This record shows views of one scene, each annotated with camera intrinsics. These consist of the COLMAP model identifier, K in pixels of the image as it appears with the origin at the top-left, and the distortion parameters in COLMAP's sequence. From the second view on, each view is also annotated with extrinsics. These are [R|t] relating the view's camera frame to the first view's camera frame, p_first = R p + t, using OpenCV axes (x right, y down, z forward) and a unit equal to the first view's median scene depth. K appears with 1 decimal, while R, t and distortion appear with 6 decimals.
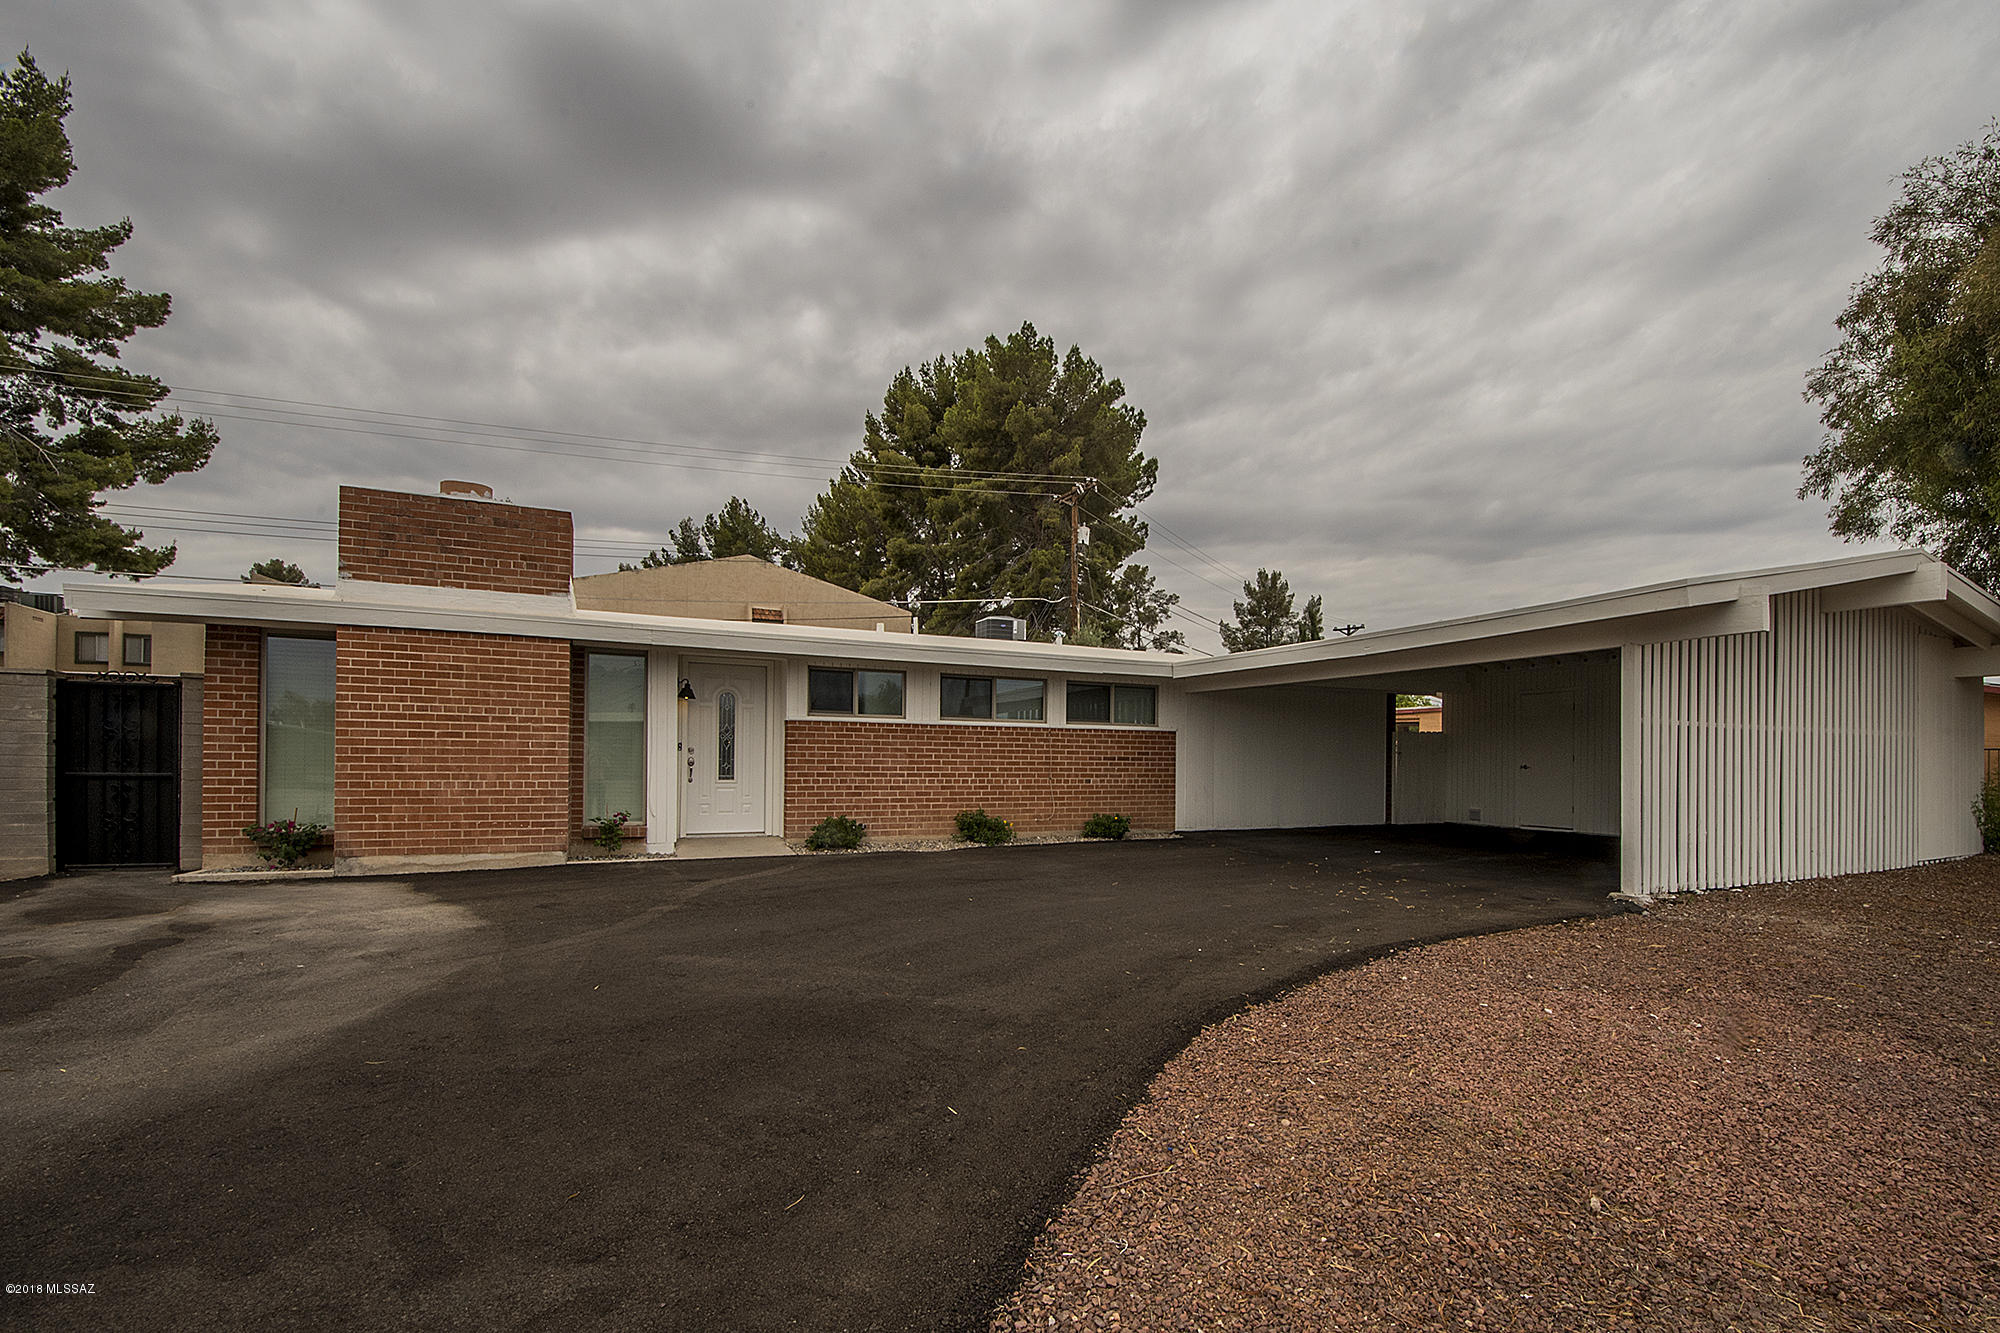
lens RADIAL K [[887.3, 0, 1055.9], [0, 887.3, 761.9], [0, 0, 1]] dist [-0.009704, -0.007433]
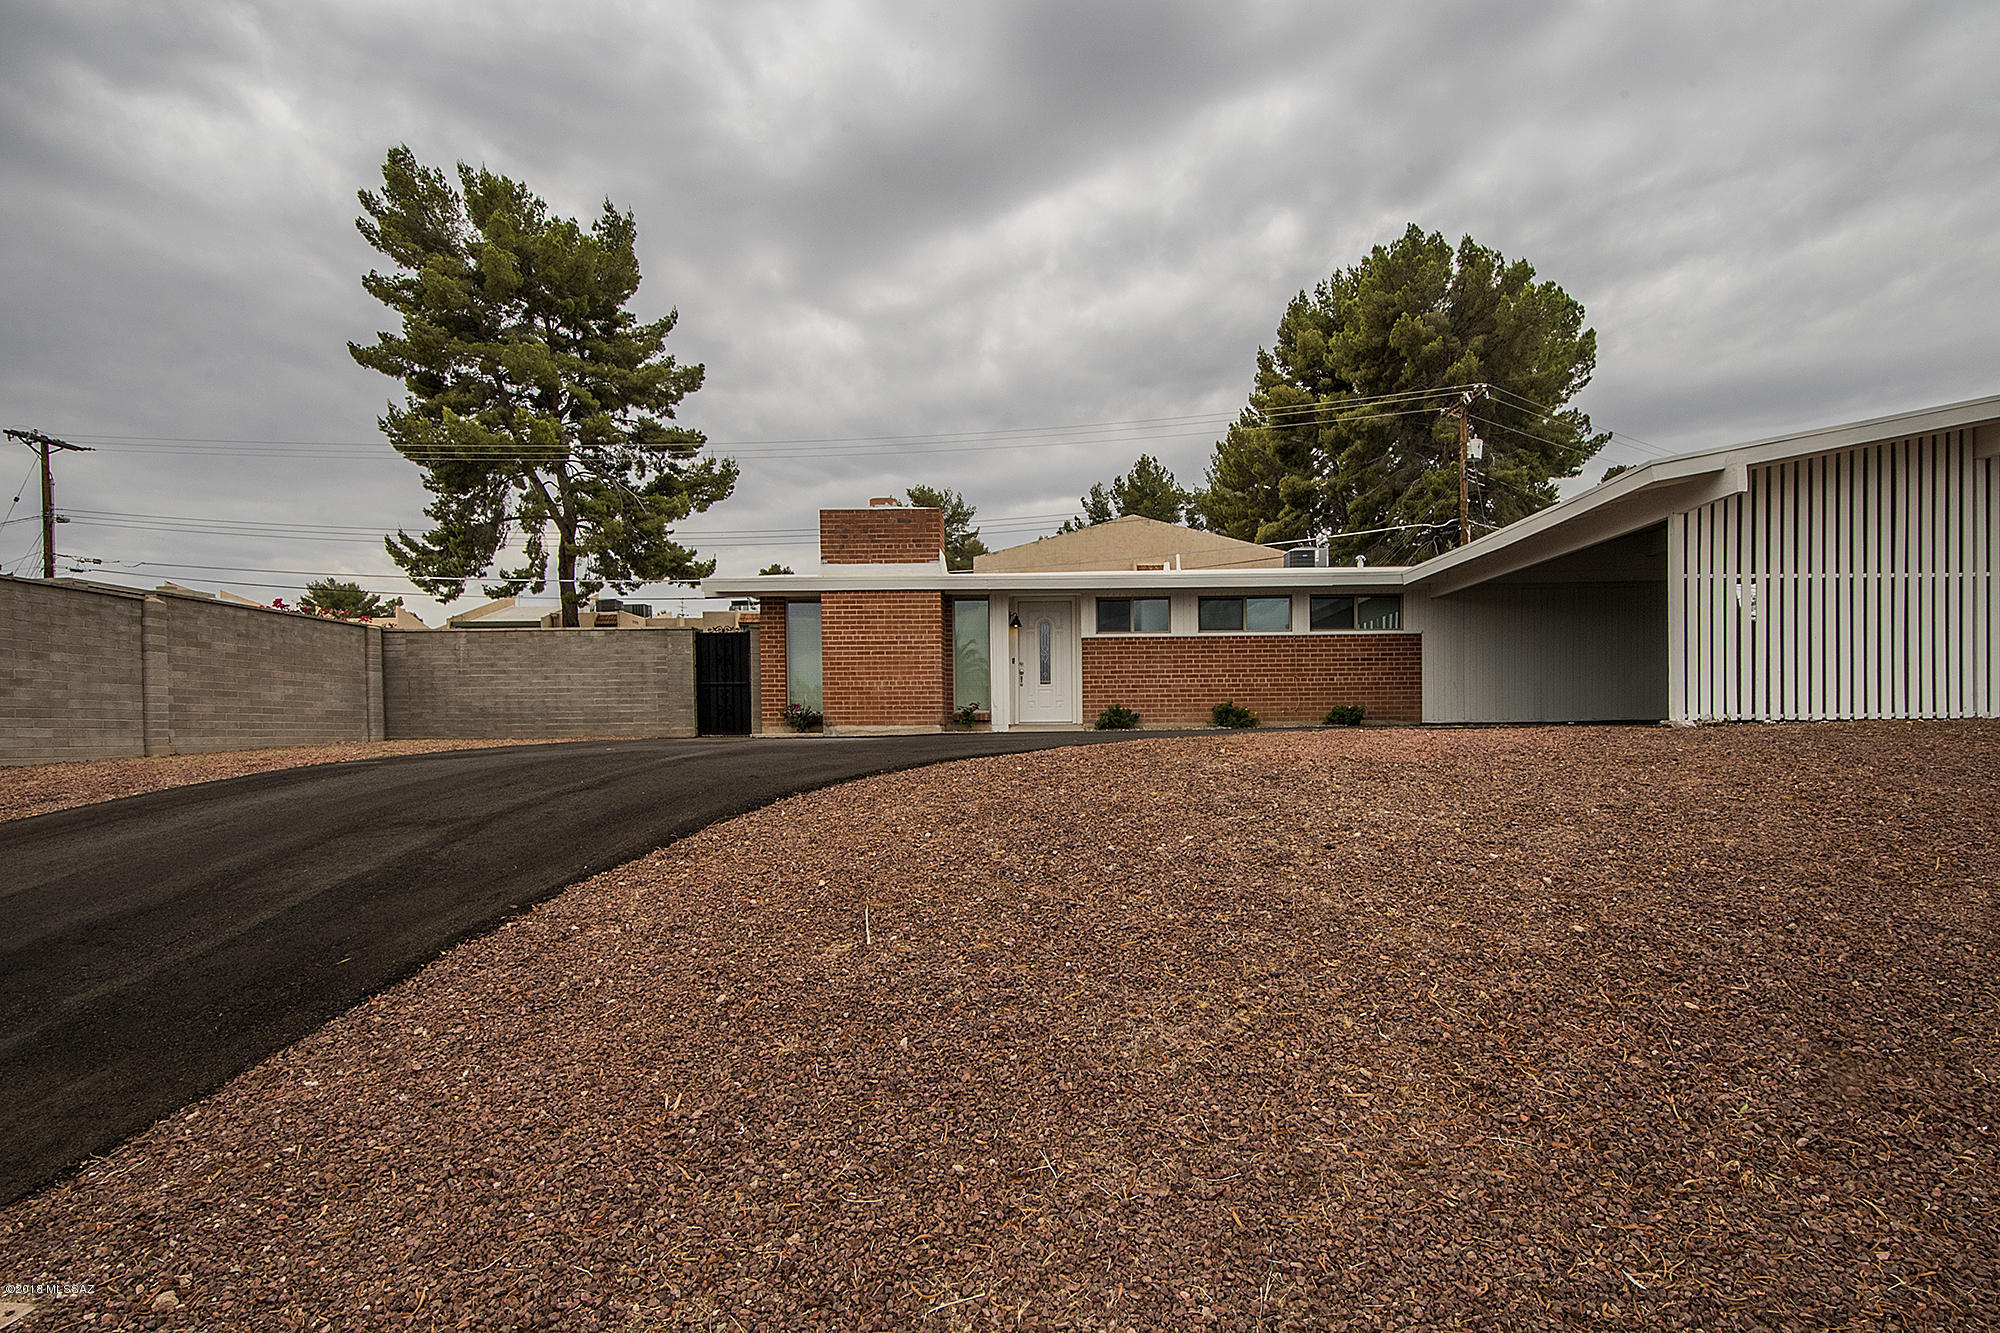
lens RADIAL K [[1013.0, 0, 1035.7], [0, 1013.0, 744.9], [0, 0, 1]] dist [0.020685, -0.026465]
pose [[0.888024, -0.015853, -0.459524, 0.107071], [0.020005, 0.999791, 0.004167, 0.033529], [0.459362, -0.012893, 0.888156, -0.132961]]
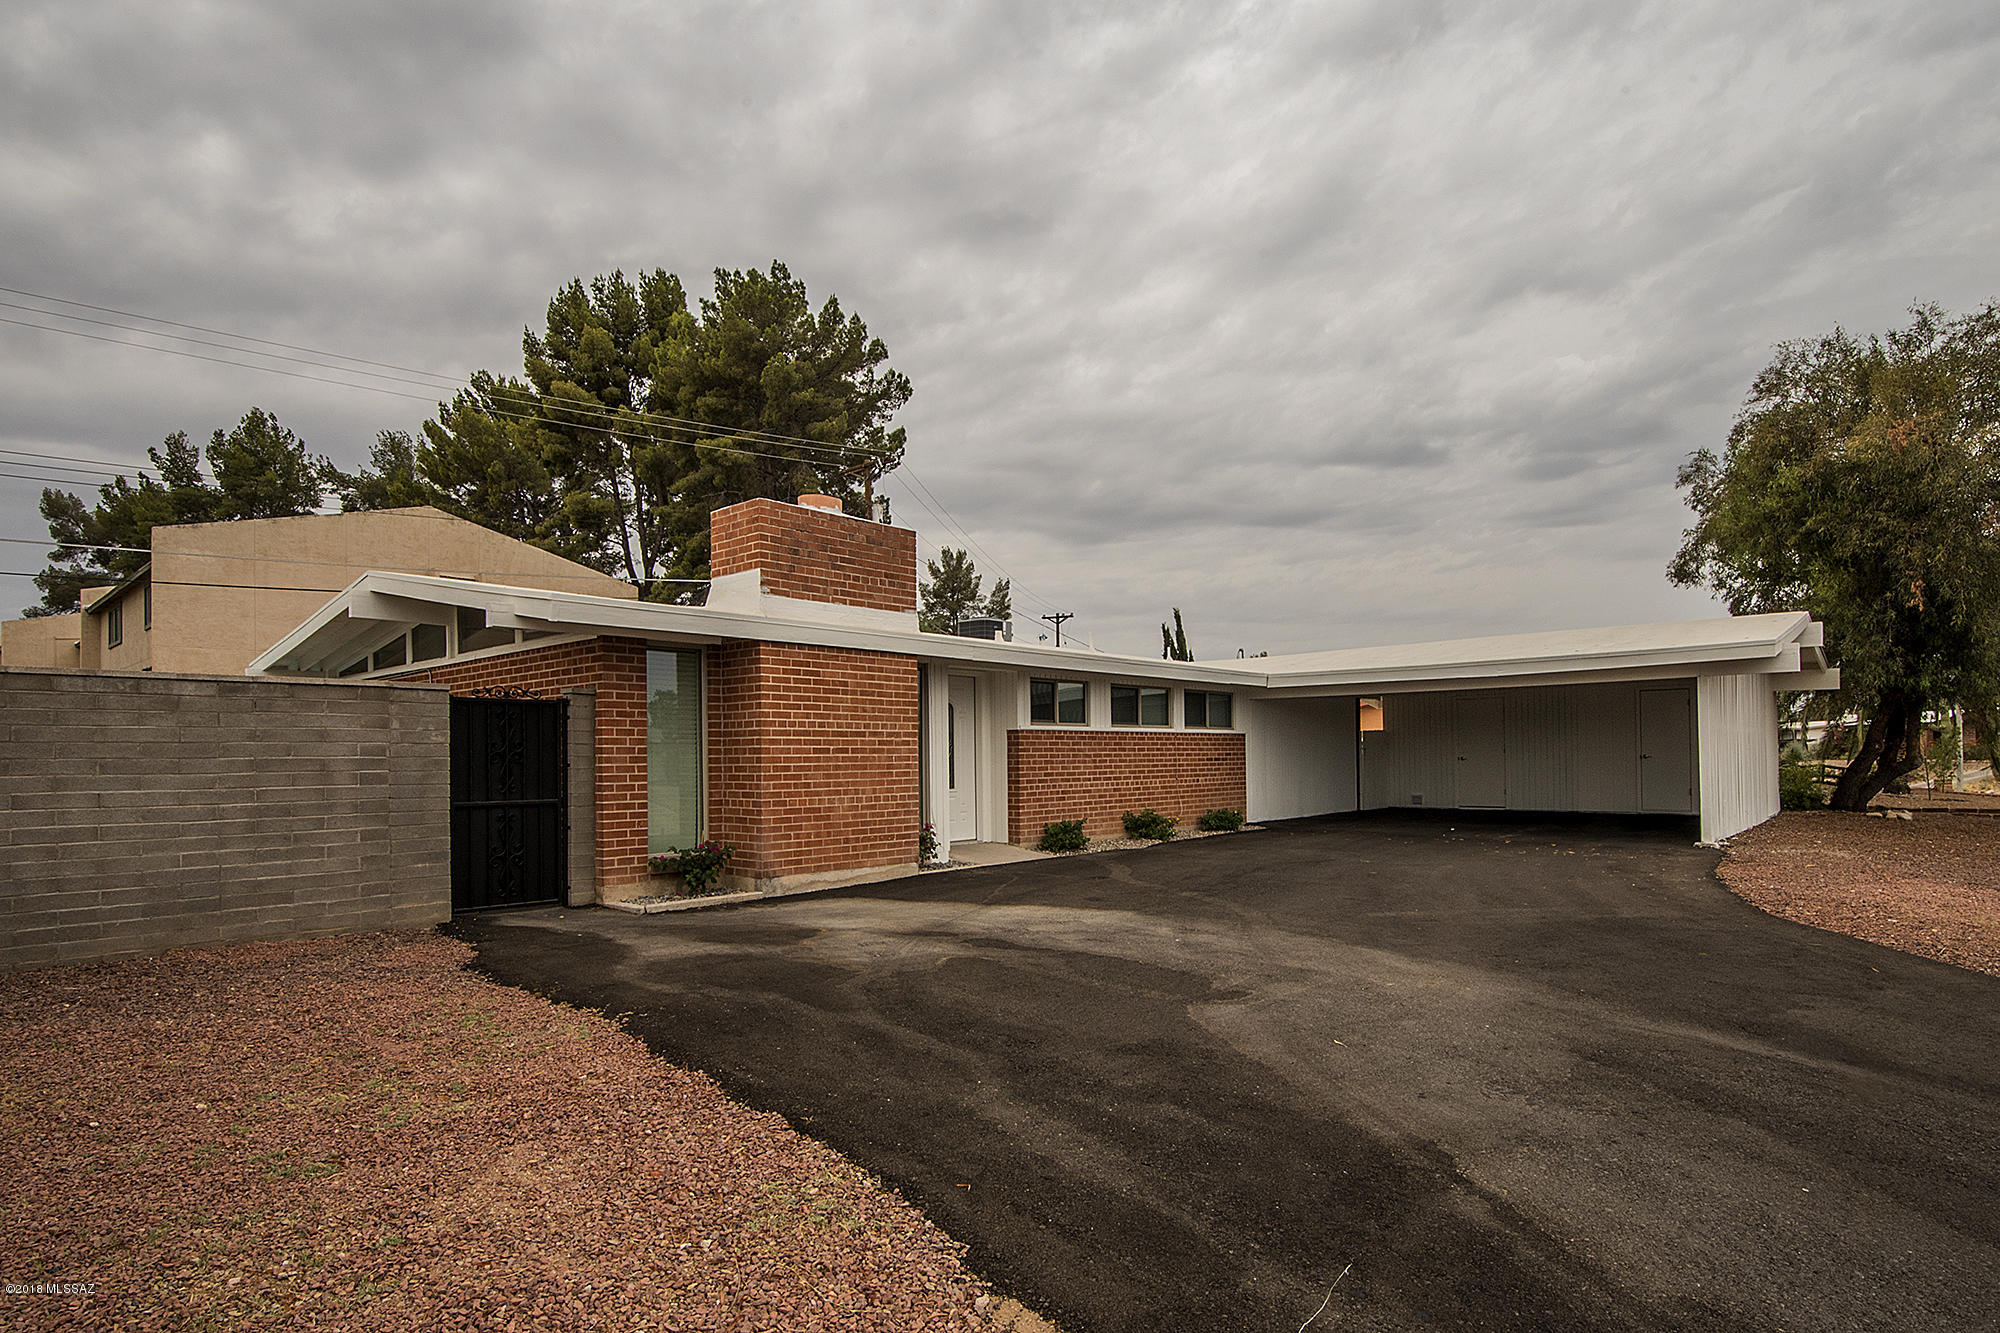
lens RADIAL K [[1026.8, 0, 1037.0], [0, 1026.8, 756.0], [0, 0, 1]] dist [0.017124, -0.025746]
pose [[0.926620, -0.021165, 0.375402, -0.221365], [0.022170, 0.999753, 0.001643, -0.005252], [-0.375344, 0.006800, 0.926861, -0.040378]]
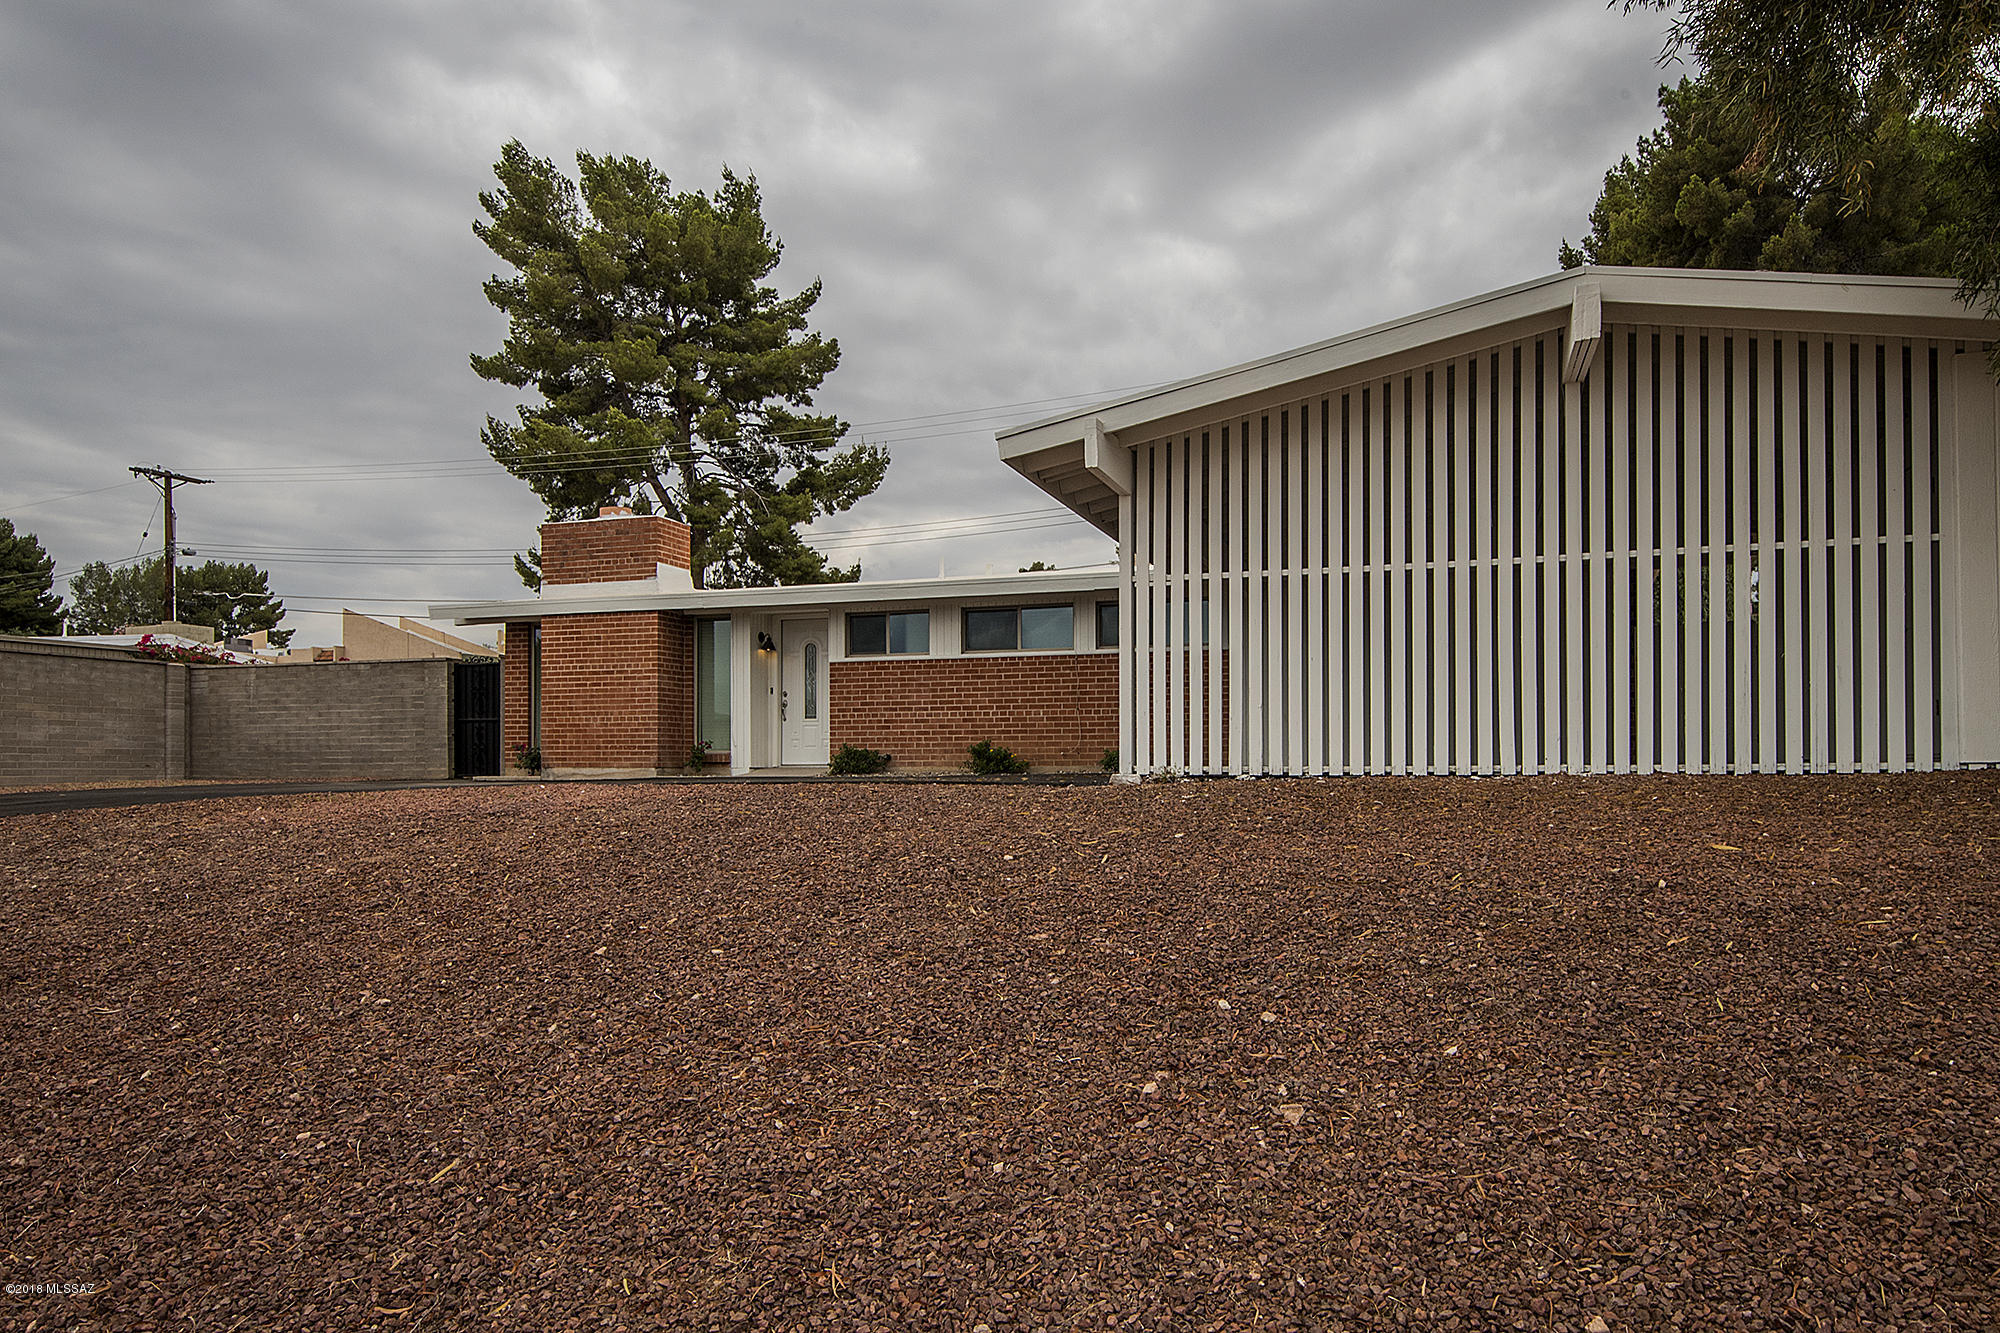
lens RADIAL K [[1295.9, 0, 1000.2], [0, 1295.9, 730.5], [0, 0, 1]] dist [0.042242, -0.000336]
pose [[0.692194, -0.035542, -0.720836, 0.313319], [0.008842, 0.999129, -0.040773, 0.032880], [0.721658, 0.021849, 0.691905, 0.001932]]
